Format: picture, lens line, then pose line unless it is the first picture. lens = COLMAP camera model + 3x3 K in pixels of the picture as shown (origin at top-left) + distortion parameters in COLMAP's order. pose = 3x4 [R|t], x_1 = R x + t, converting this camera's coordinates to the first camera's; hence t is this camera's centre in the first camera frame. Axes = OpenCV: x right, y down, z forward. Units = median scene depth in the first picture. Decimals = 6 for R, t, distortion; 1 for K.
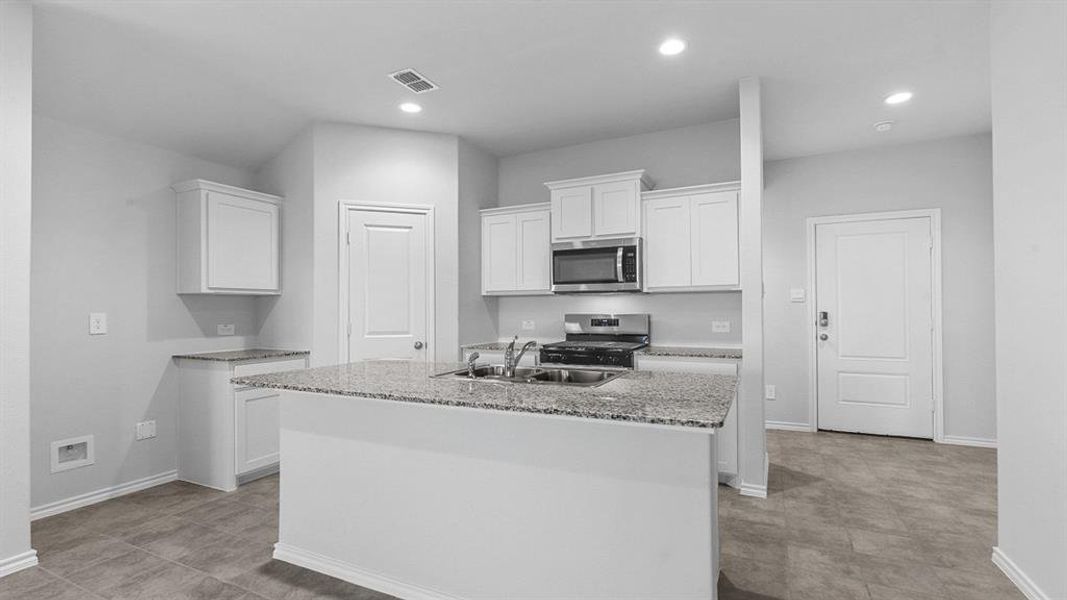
lens RADIAL K [[485.9, 0, 533.5], [0, 485.9, 300.0], [0, 0, 1]] dist [0.003491, -0.000047]
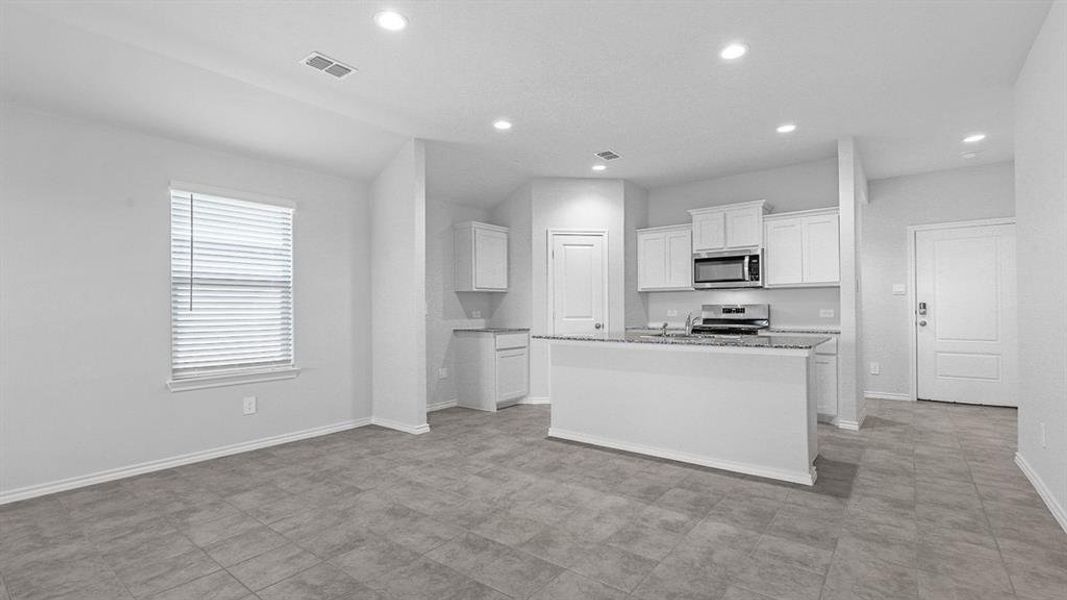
lens RADIAL K [[490.2, 0, 528.7], [0, 490.2, 304.4], [0, 0, 1]] dist [0.000592, -0.000058]
pose [[0.978499, -0.002786, -0.206231, -0.142261], [0.005386, 0.999913, 0.012051, 0.010482], [0.206180, -0.012903, 0.978429, -0.500972]]
